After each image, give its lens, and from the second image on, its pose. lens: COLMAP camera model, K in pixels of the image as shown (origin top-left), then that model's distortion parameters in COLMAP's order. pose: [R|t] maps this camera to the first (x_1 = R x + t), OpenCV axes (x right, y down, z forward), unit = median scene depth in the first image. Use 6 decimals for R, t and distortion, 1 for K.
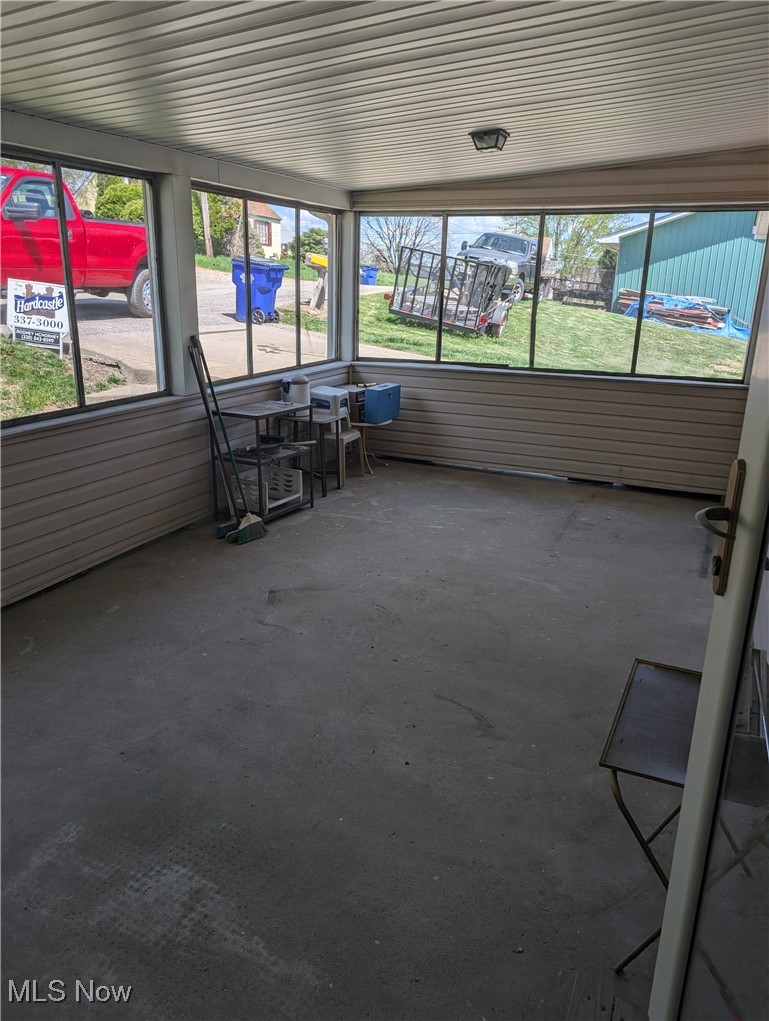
lens RADIAL K [[746.8, 0, 382.2], [0, 746.8, 512.9], [0, 0, 1]] dist [0.018931, 0.001342]
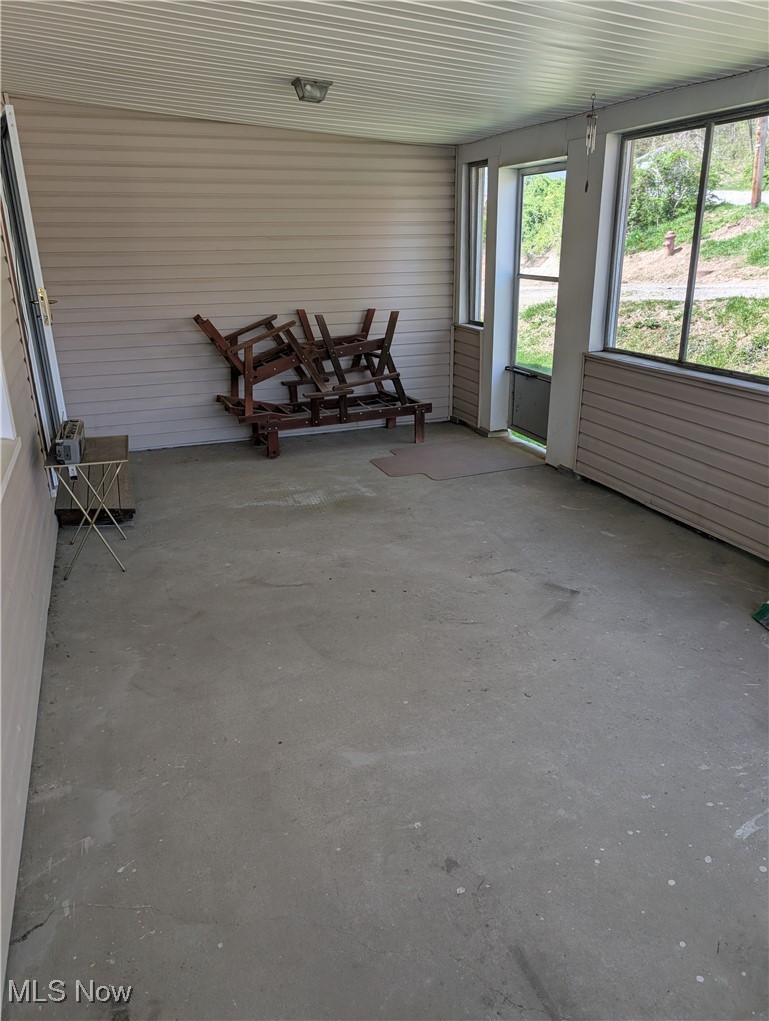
lens RADIAL K [[746.8, 0, 382.7], [0, 746.8, 510.1], [0, 0, 1]] dist [0.018931, 0.001342]
pose [[-0.722640, 0.234161, -0.650353, 0.626871], [-0.195997, 0.832842, 0.517648, -0.428293], [0.662855, 0.501541, -0.555950, 1.407498]]
